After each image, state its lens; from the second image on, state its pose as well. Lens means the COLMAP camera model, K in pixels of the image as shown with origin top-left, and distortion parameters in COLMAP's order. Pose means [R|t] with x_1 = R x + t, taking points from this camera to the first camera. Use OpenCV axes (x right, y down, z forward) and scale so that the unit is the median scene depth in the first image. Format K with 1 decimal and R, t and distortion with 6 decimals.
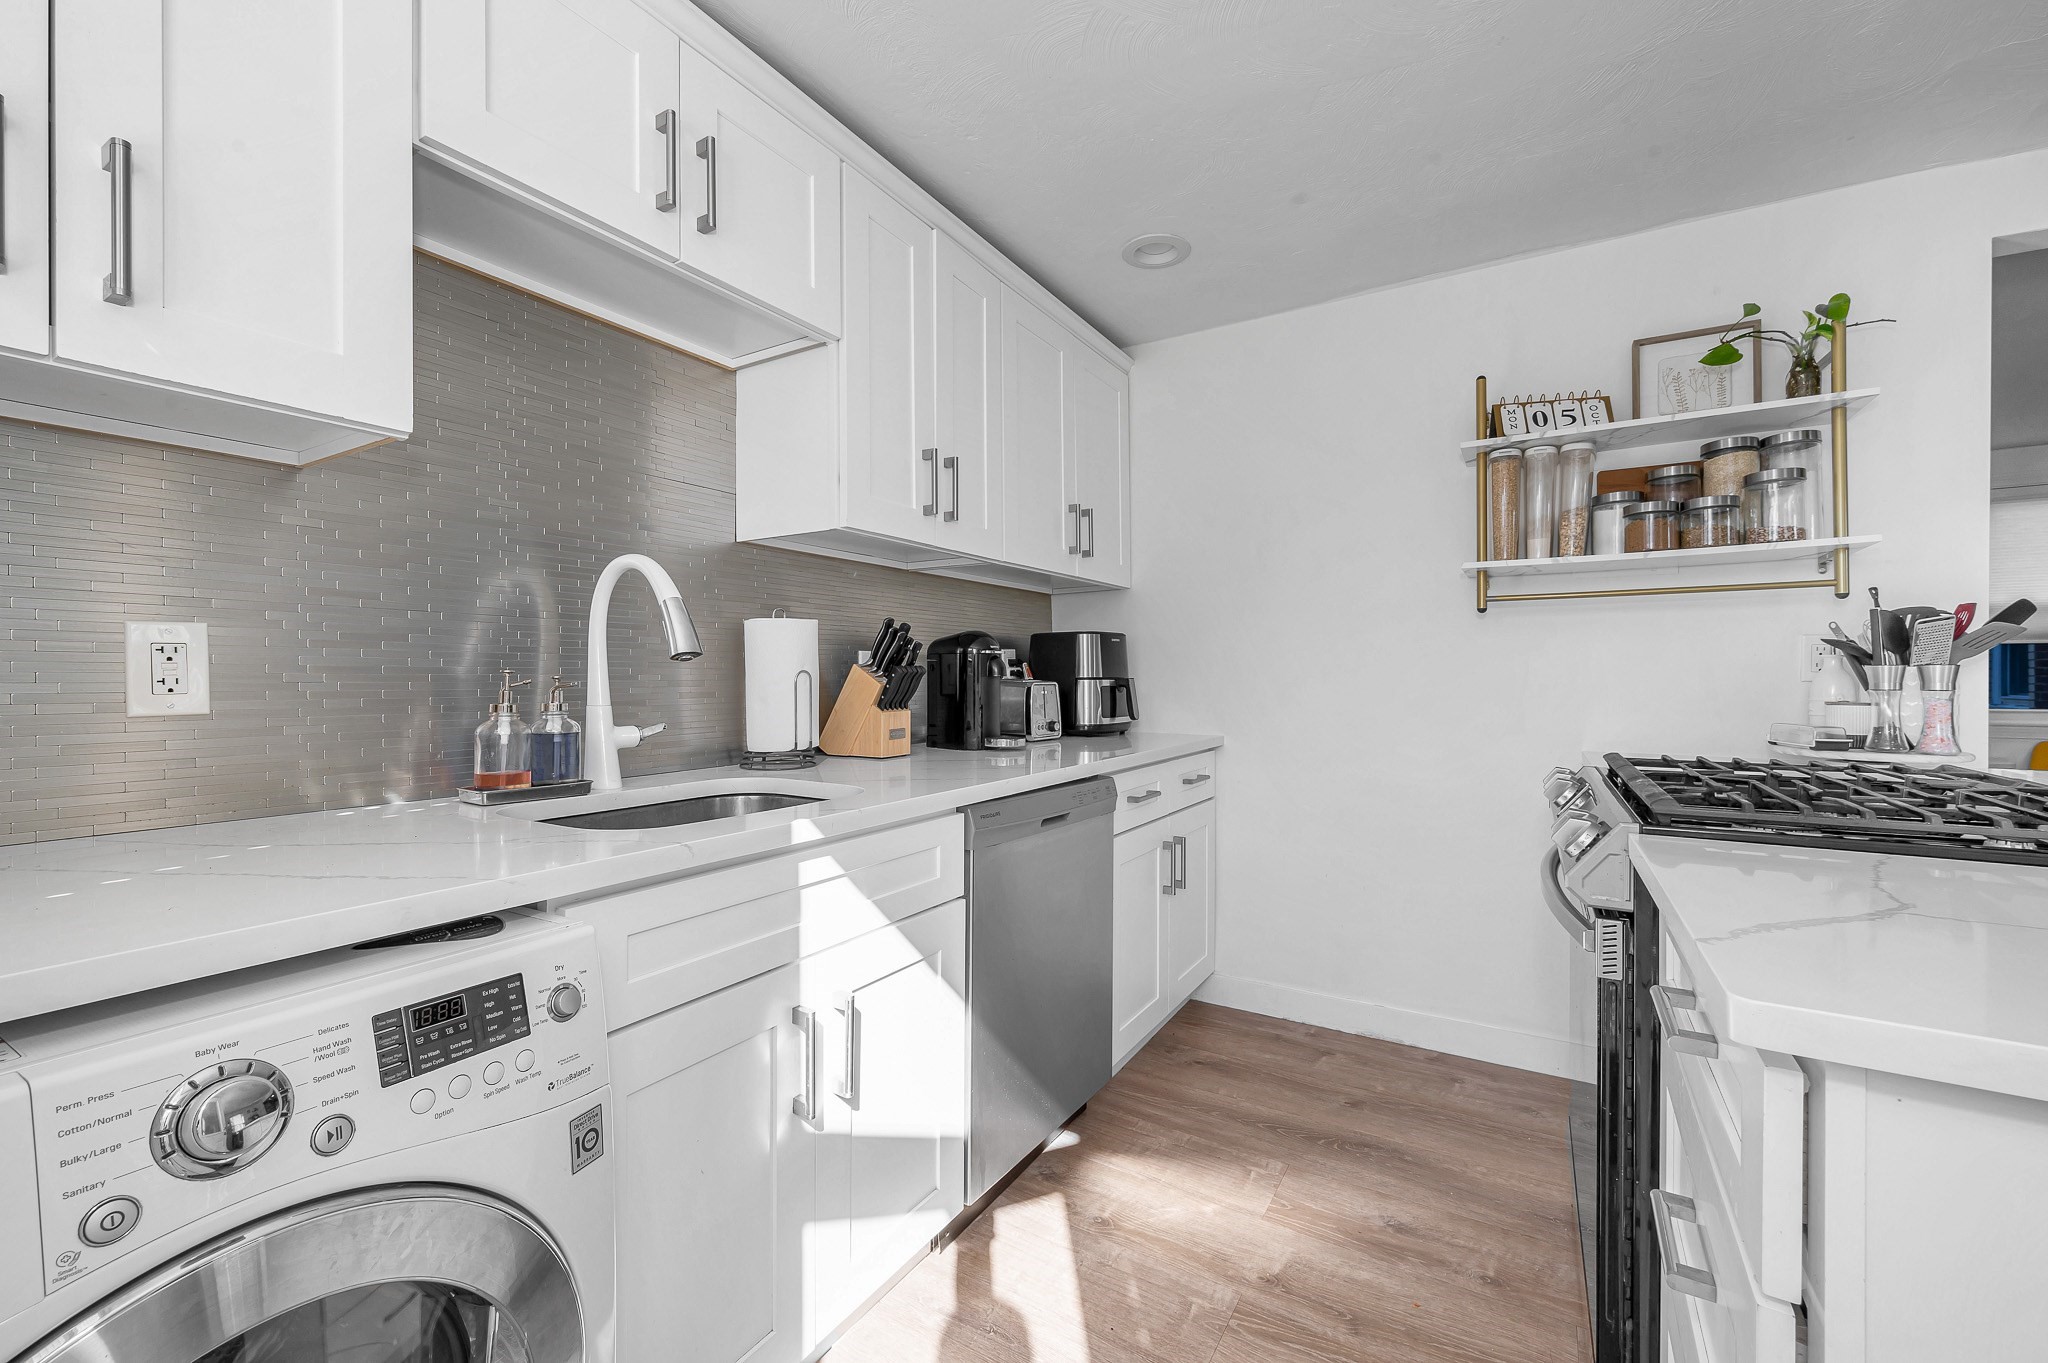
lens RADIAL K [[833.5, 0, 1024.0], [0, 833.5, 681.5], [0, 0, 1]] dist [0.000099, -0.000312]
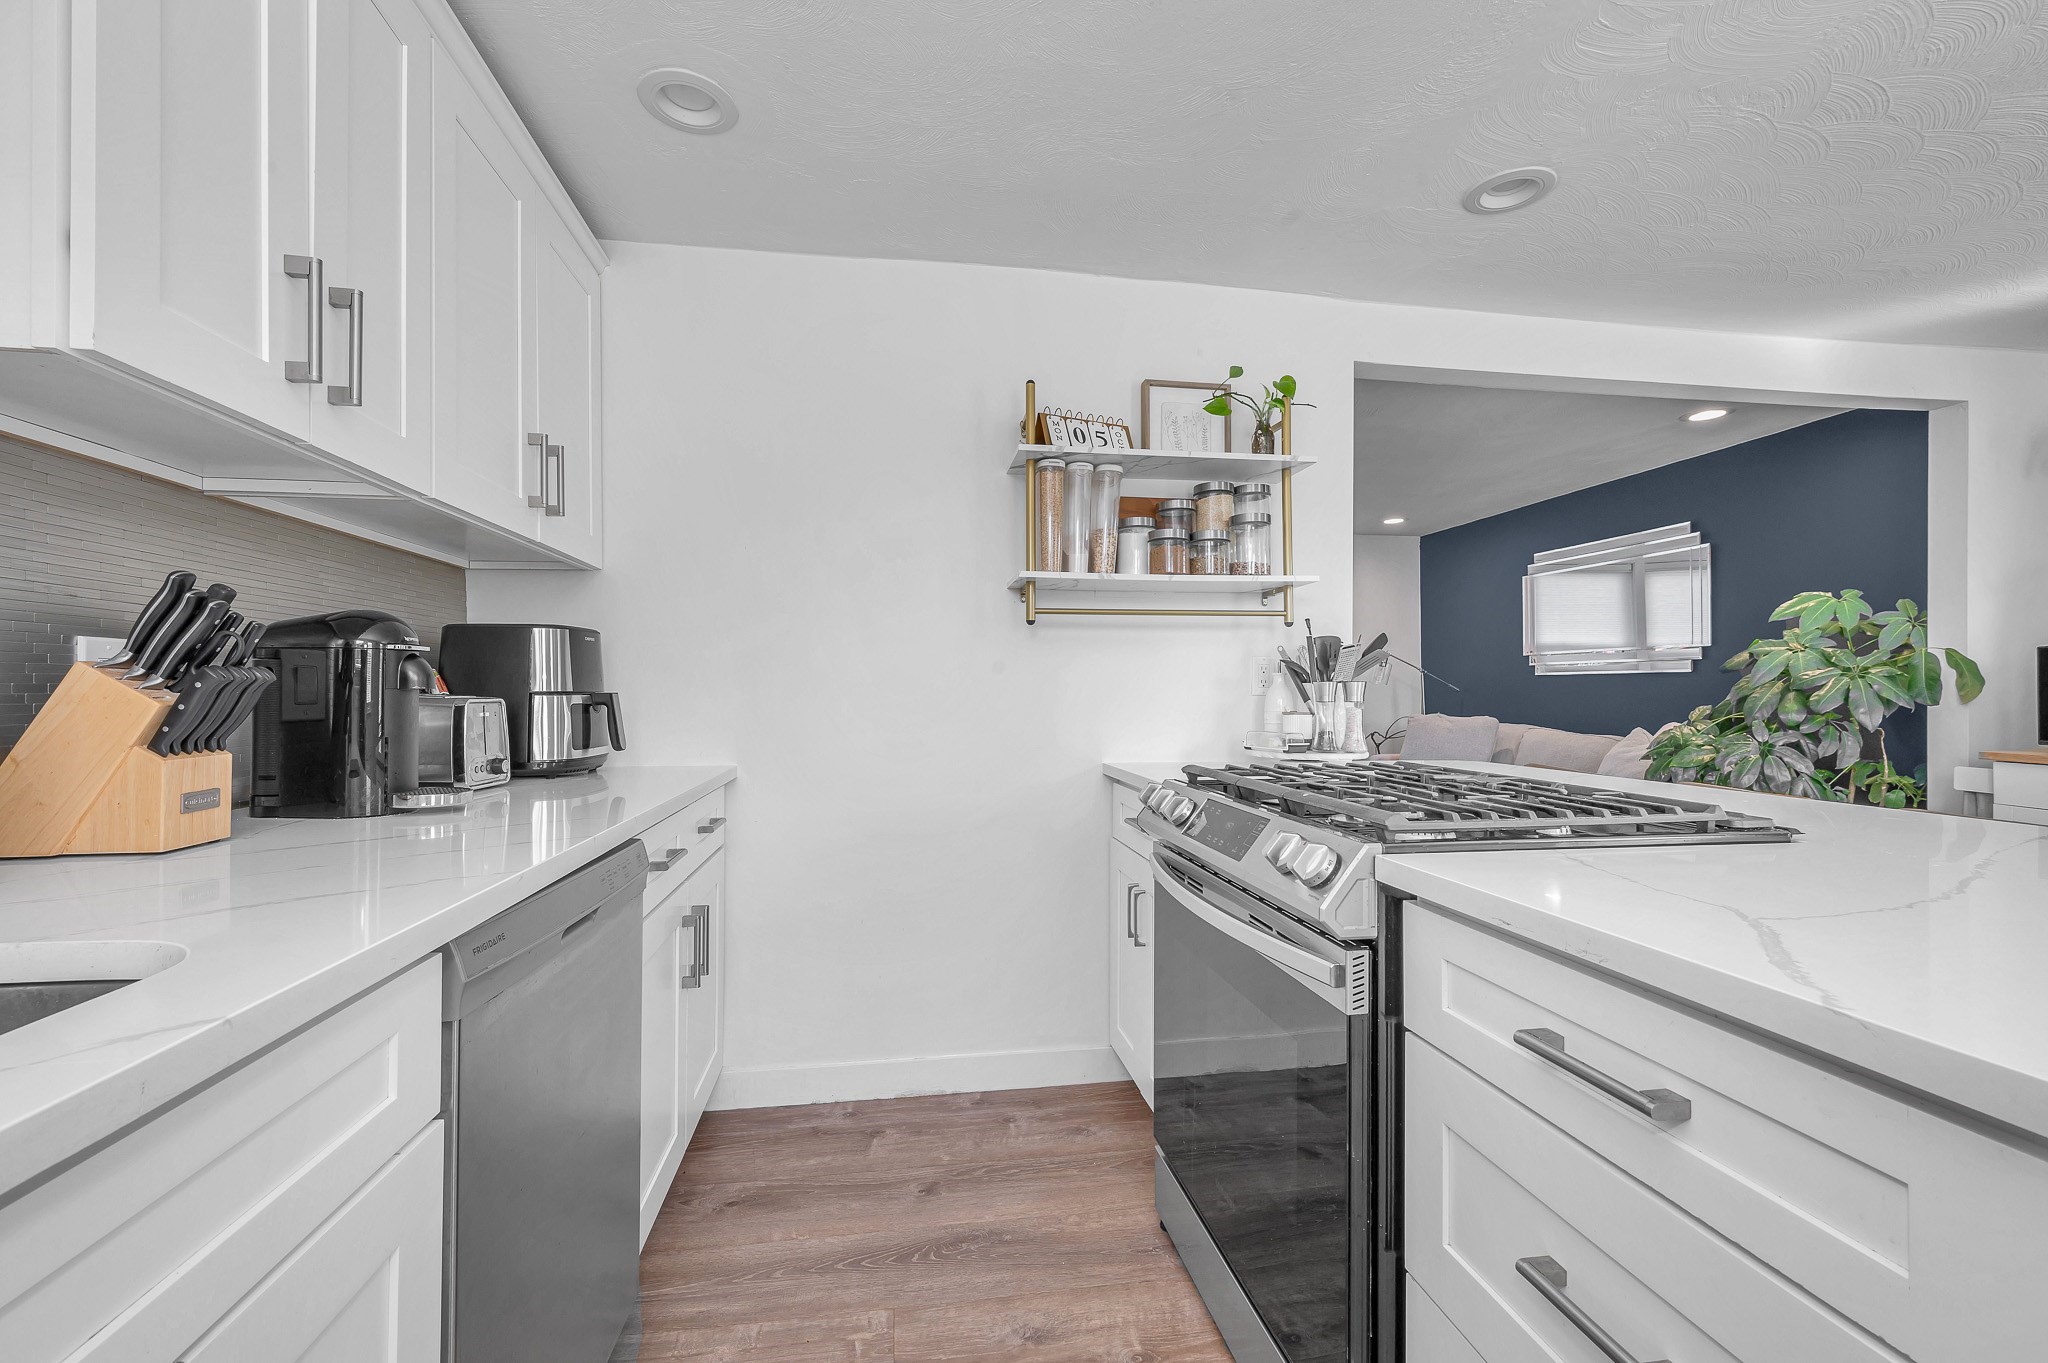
lens RADIAL K [[857.1, 0, 1025.4], [0, 857.1, 686.0], [0, 0, 1]] dist [-0.000671, -0.000216]
pose [[0.762509, 0.005682, 0.646953, -0.100792], [0.003567, 0.999909, -0.012986, 0.001387], [-0.646968, 0.012210, 0.762420, 0.259122]]
